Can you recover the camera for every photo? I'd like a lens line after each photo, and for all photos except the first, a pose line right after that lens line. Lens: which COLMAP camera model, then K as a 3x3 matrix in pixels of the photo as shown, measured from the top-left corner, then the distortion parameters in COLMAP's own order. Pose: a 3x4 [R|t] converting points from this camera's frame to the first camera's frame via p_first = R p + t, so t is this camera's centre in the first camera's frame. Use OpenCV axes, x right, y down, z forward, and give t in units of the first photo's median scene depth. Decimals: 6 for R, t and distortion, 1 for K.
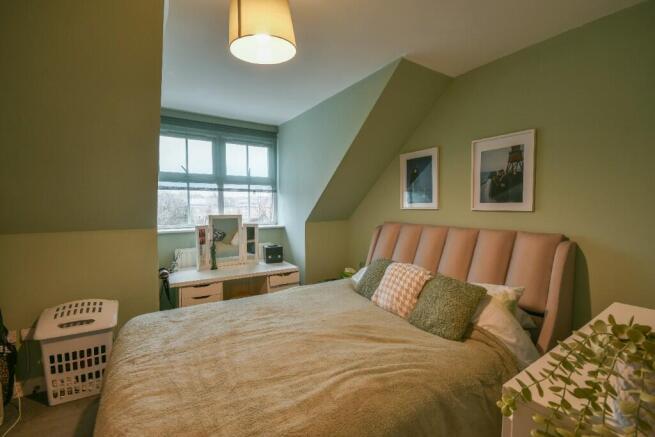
lens RADIAL K [[288.8, 0, 327.5], [0, 288.8, 218.5], [0, 0, 1]] dist [0.000233, 0.000023]
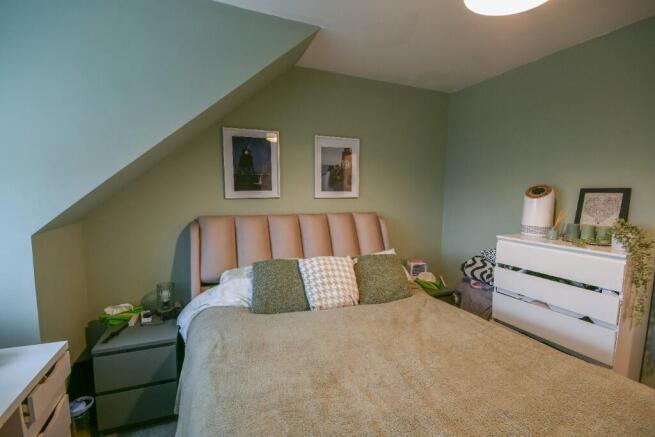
lens RADIAL K [[288.8, 0, 327.5], [0, 288.8, 218.5], [0, 0, 1]] dist [0.000233, 0.000023]
pose [[0.164870, -0.090143, 0.982187, -0.630281], [0.045953, 0.995435, 0.083645, -0.041783], [-0.985244, 0.031344, 0.168259, 0.800075]]
